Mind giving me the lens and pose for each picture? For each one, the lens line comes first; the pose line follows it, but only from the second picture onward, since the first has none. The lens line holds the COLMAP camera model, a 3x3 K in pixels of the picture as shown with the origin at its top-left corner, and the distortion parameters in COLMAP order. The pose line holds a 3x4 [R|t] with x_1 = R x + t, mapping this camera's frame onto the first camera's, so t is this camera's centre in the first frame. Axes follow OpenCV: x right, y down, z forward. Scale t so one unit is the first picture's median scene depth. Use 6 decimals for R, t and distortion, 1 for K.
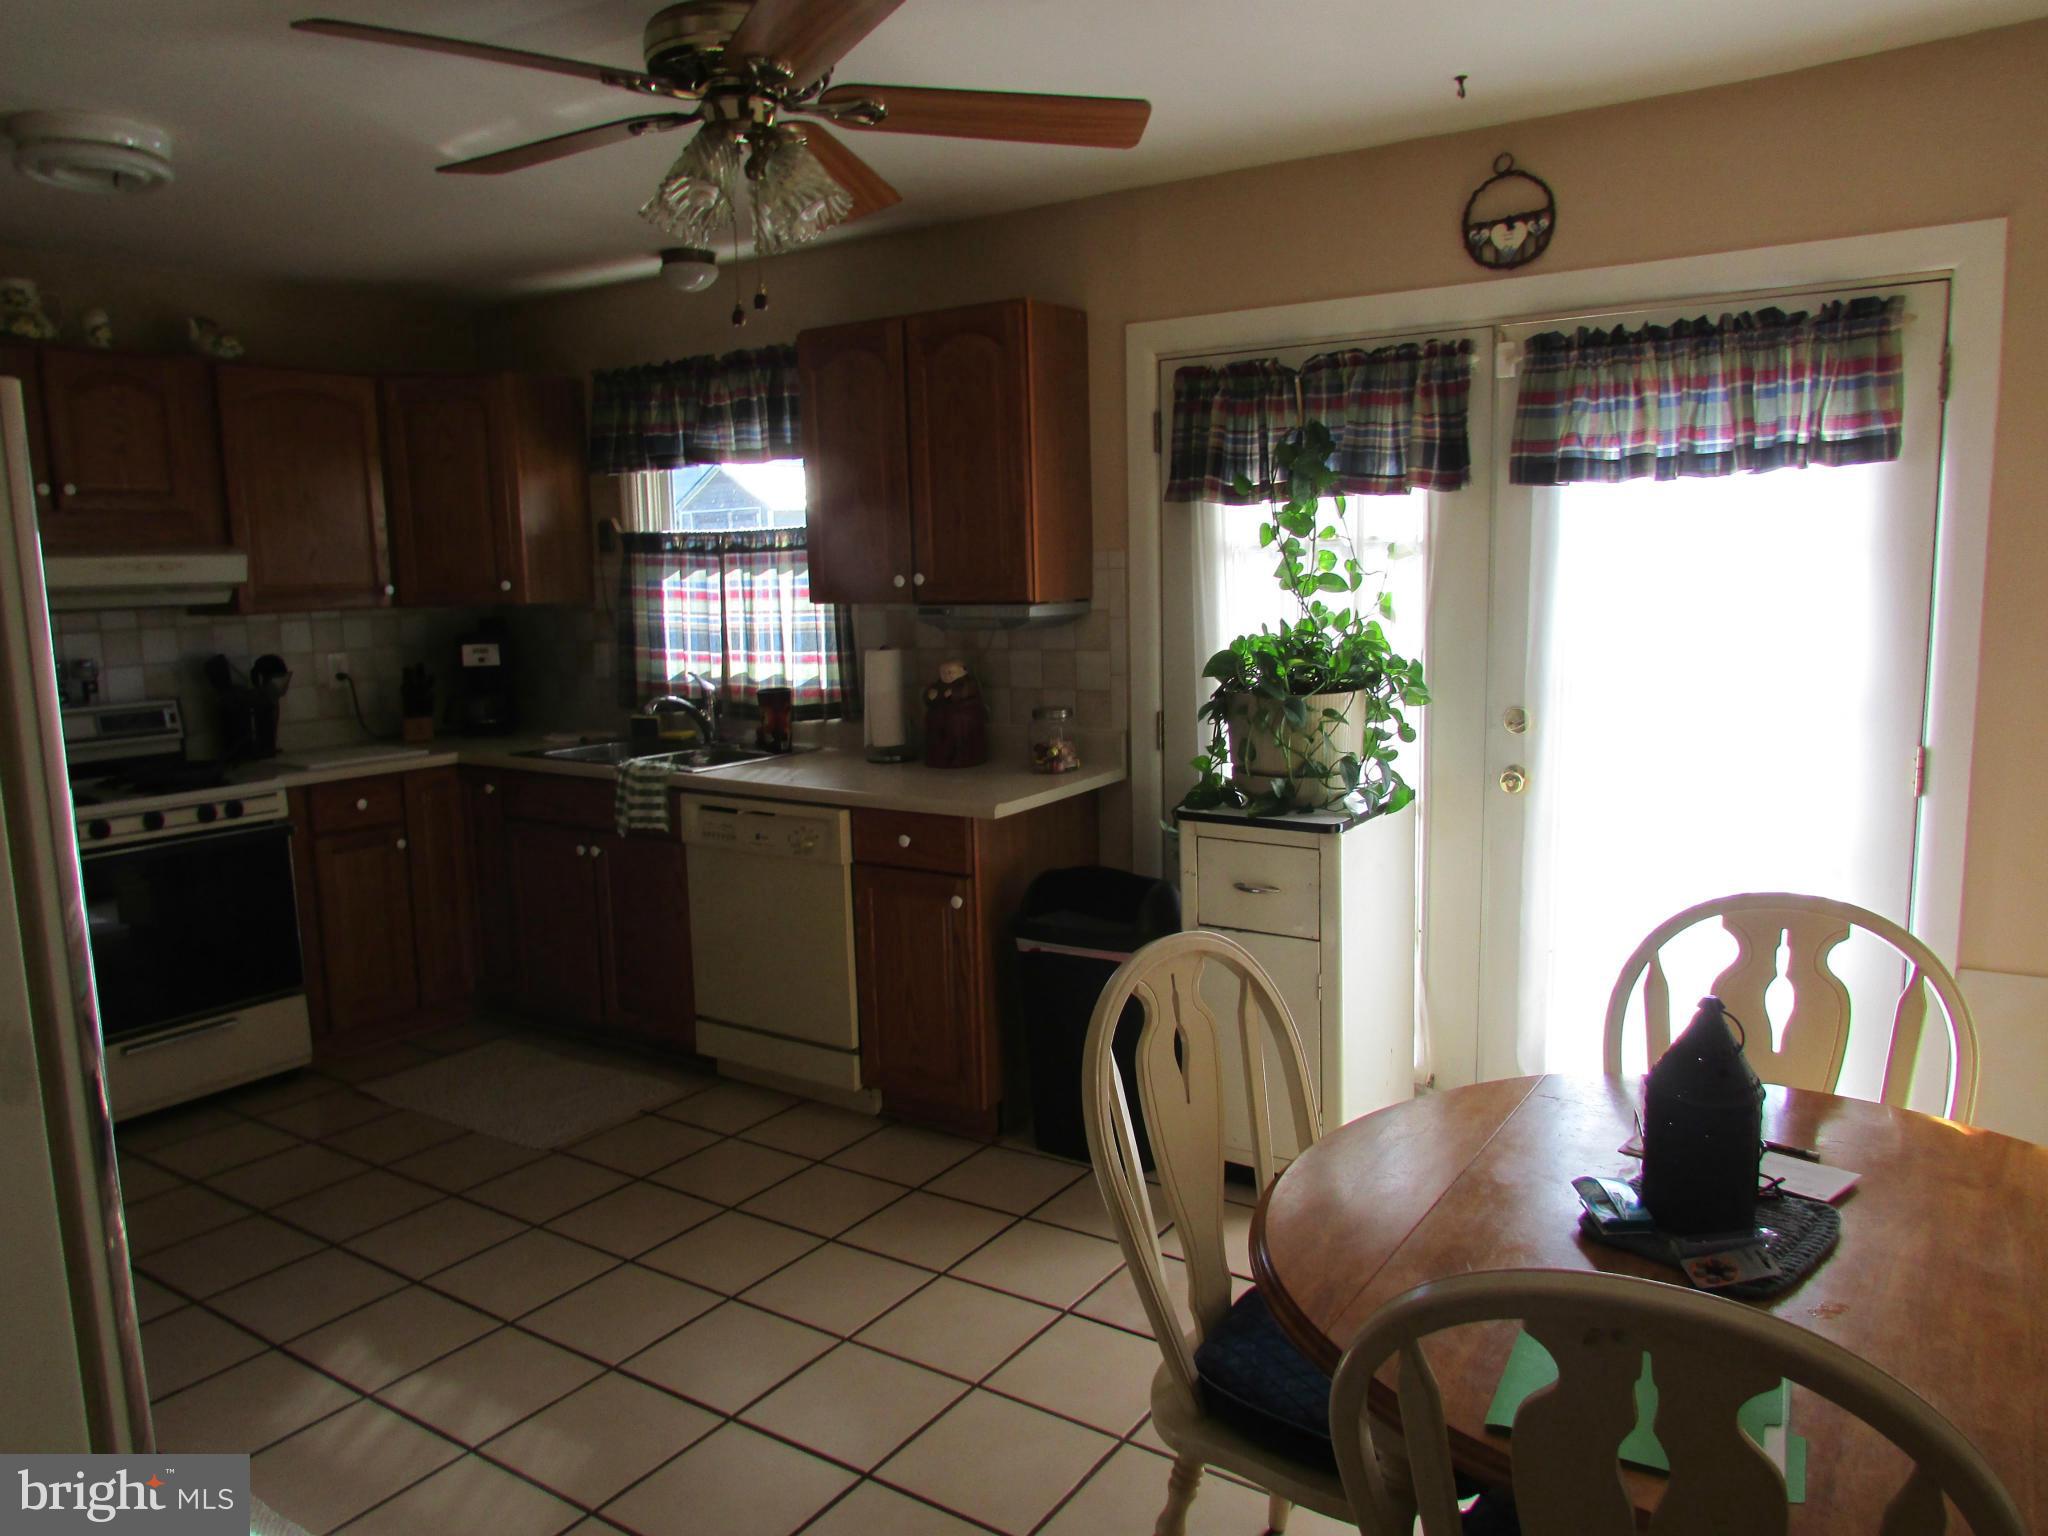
lens RADIAL K [[1448.4, 0, 1016.9], [0, 1448.4, 771.0], [0, 0, 1]] dist [-0.036106, 0.014841]
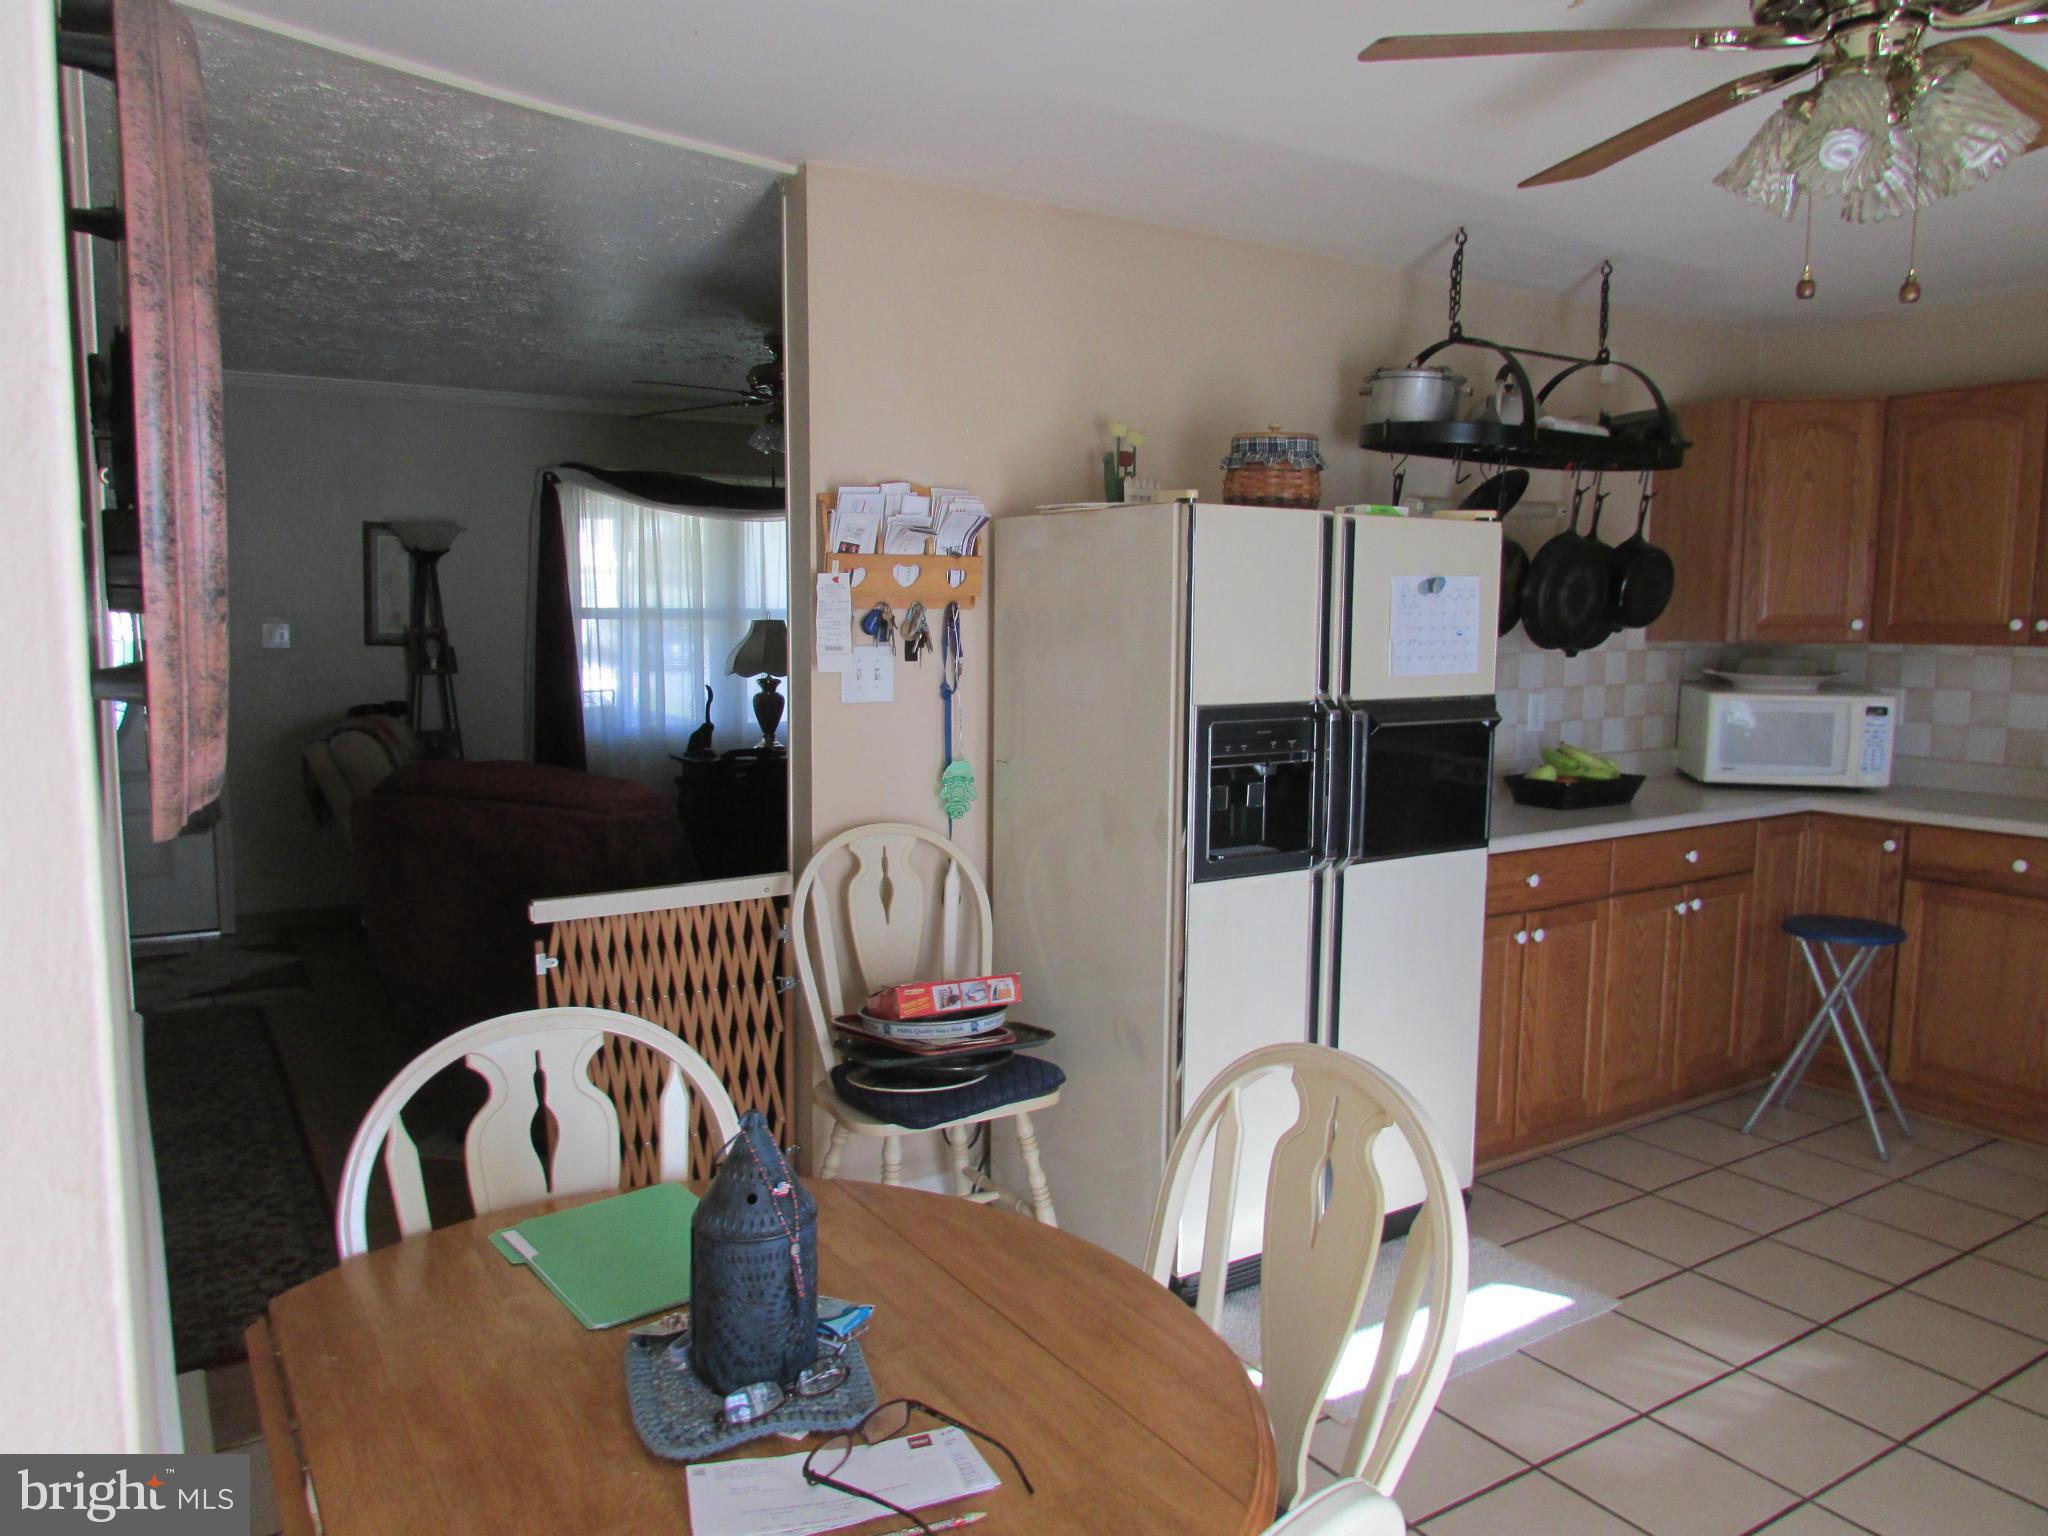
lens RADIAL K [[1448.4, 0, 1017.0], [0, 1448.4, 777.2], [0, 0, 1]] dist [-0.036106, 0.014841]
pose [[-0.399685, 0.127734, -0.907709, 0.458450], [-0.120033, 0.974424, 0.189975, -0.091230], [0.908760, 0.184885, -0.374130, 0.555045]]
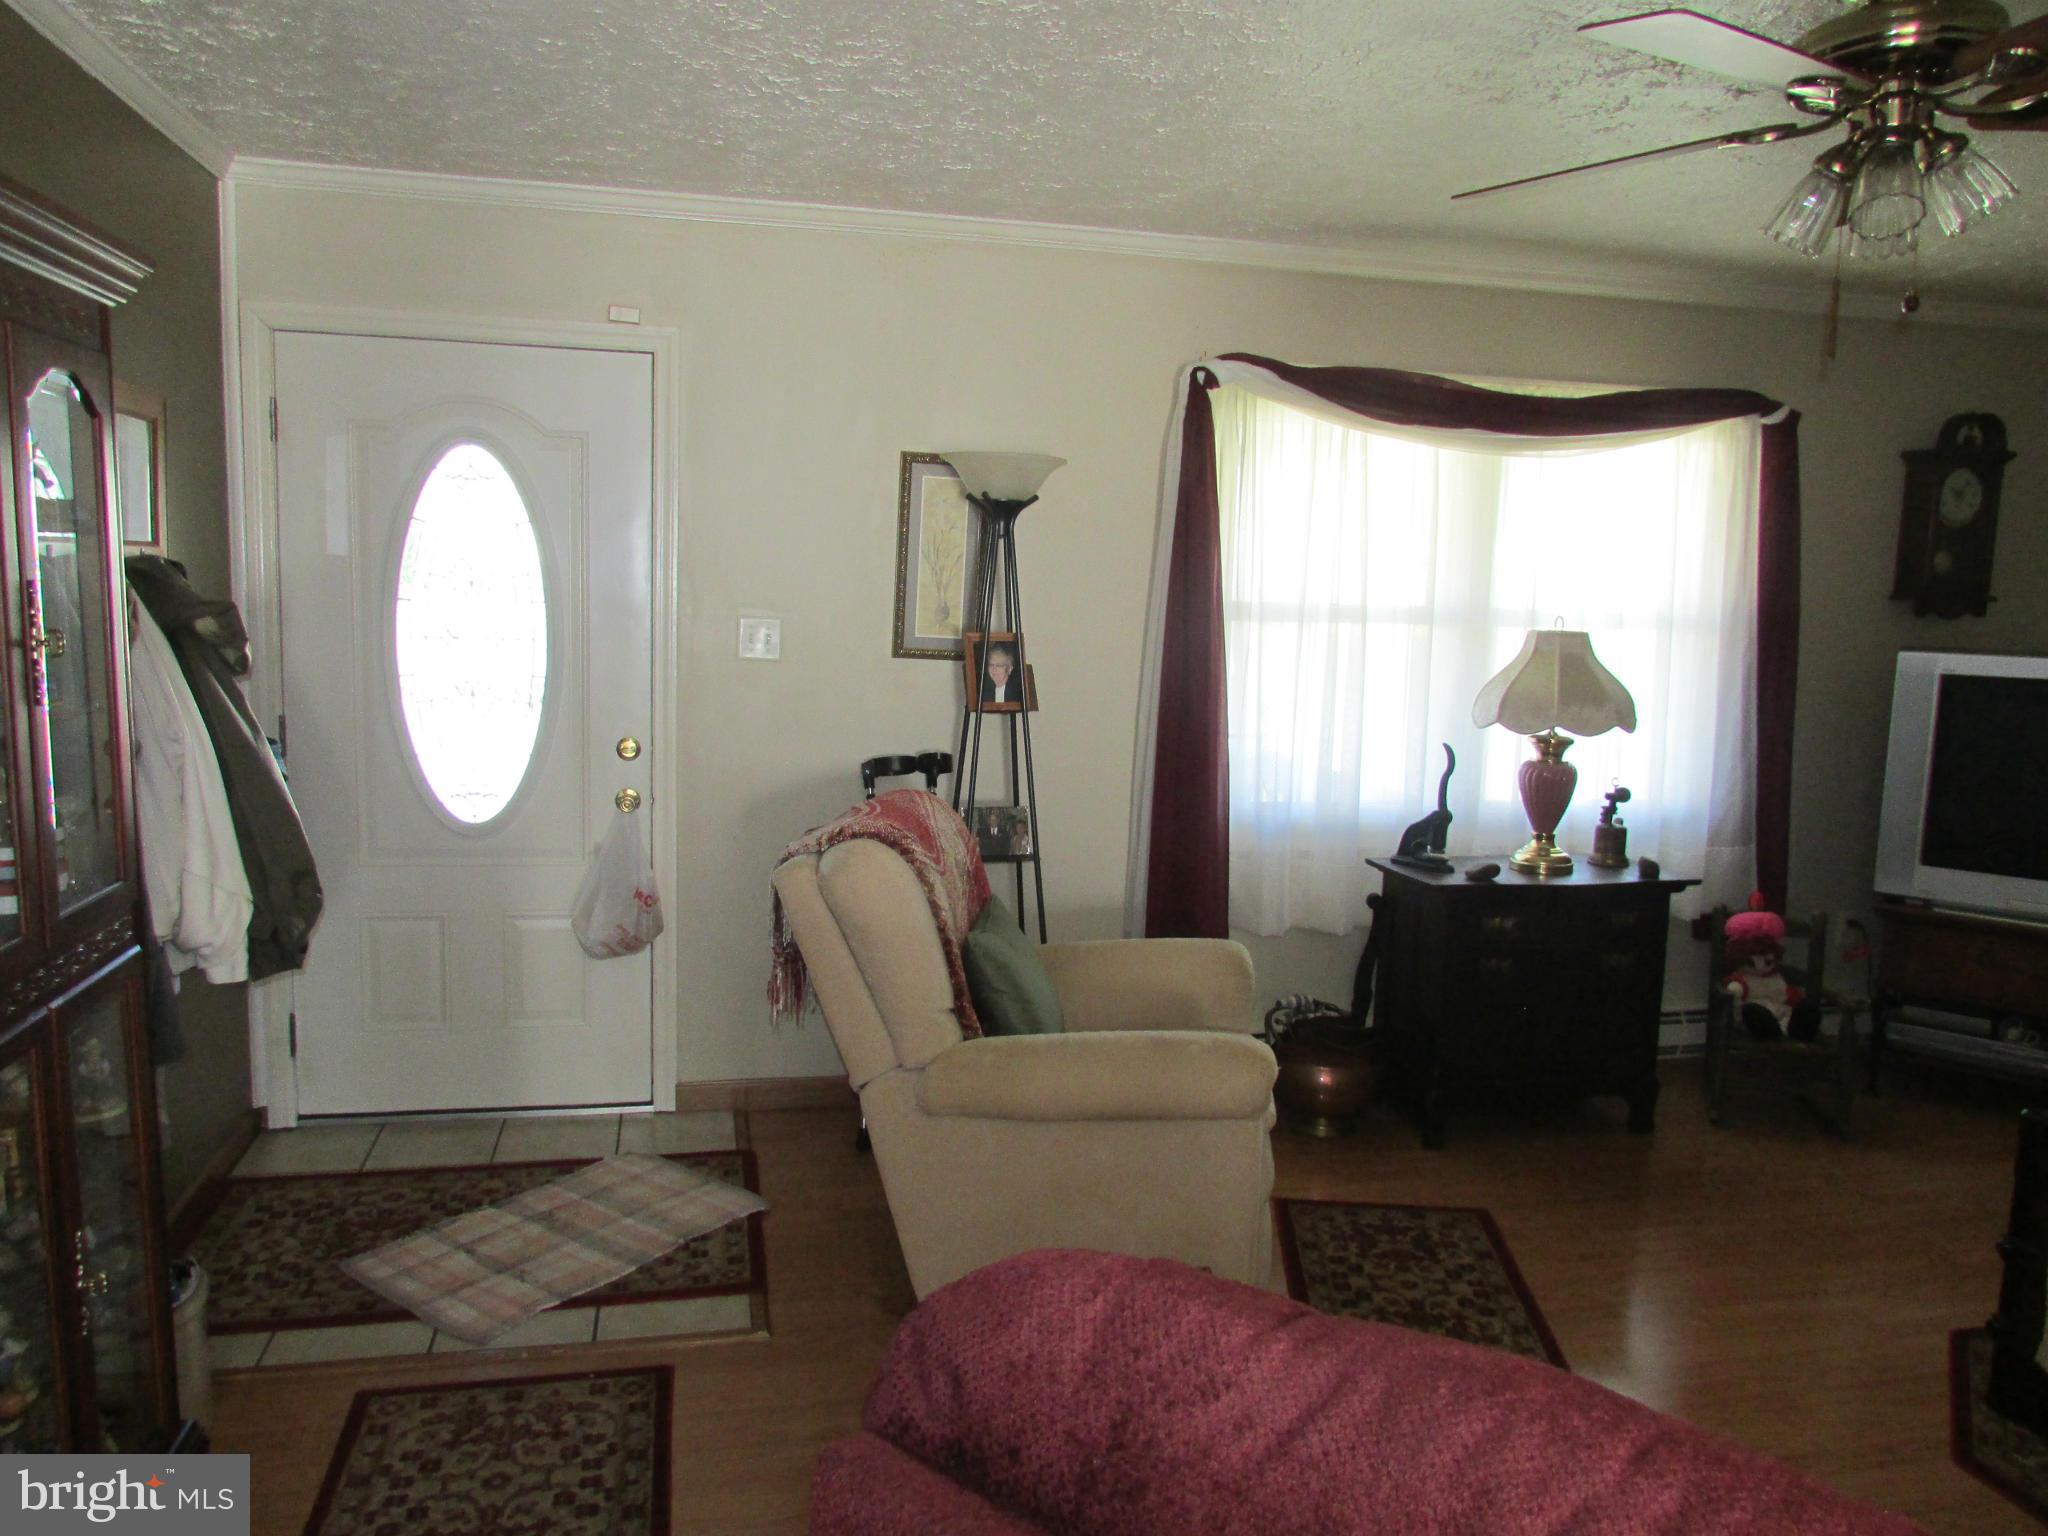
lens RADIAL K [[1448.4, 0, 1015.9], [0, 1448.4, 762.7], [0, 0, 1]] dist [-0.036106, 0.014841]
pose [[-0.680048, 0.099679, -0.726360, 0.378502], [-0.108622, 0.966084, 0.234273, -0.079037], [0.725077, 0.238215, -0.646156, 0.466612]]
